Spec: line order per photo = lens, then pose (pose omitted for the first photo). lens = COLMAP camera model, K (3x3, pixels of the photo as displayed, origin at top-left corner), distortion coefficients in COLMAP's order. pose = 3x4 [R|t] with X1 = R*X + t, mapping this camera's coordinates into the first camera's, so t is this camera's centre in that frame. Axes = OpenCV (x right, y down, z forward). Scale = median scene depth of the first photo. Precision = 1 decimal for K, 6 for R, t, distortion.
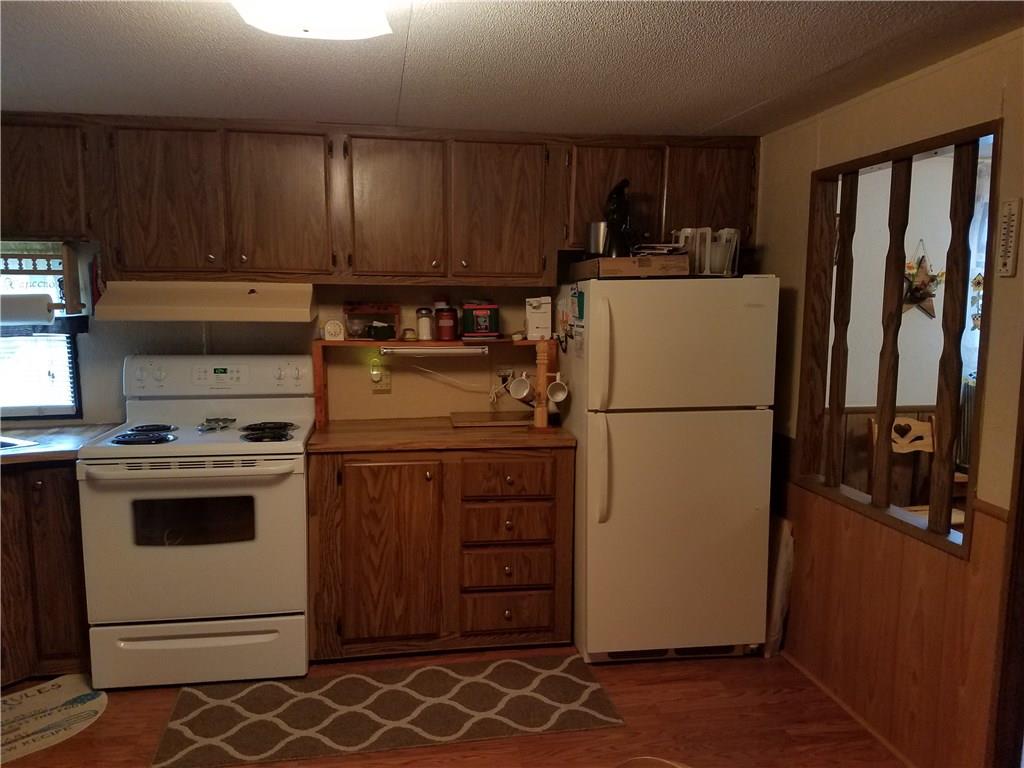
lens RADIAL K [[793.4, 0, 508.1], [0, 793.4, 391.6], [0, 0, 1]] dist [0.079514, -0.117806]
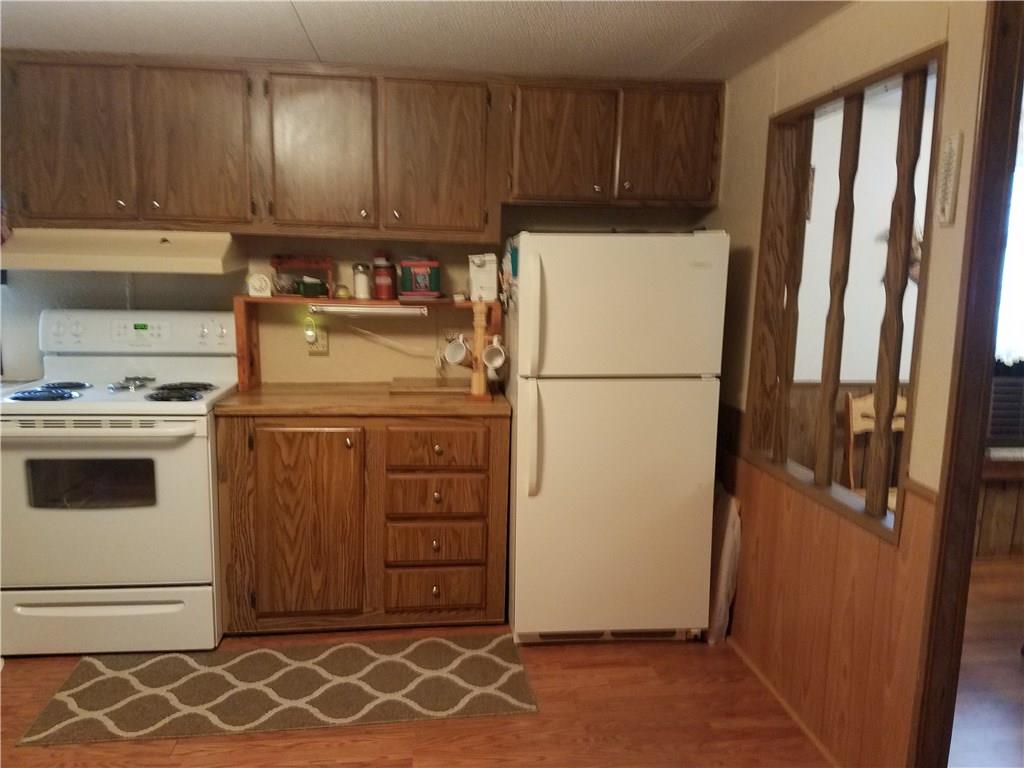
lens RADIAL K [[793.4, 0, 525.6], [0, 793.4, 399.4], [0, 0, 1]] dist [0.079514, -0.117806]
pose [[0.999286, 0.022090, -0.030649, 0.135344], [-0.020898, 0.999033, 0.038688, 0.014605], [0.031474, -0.038020, 0.998781, 0.073364]]
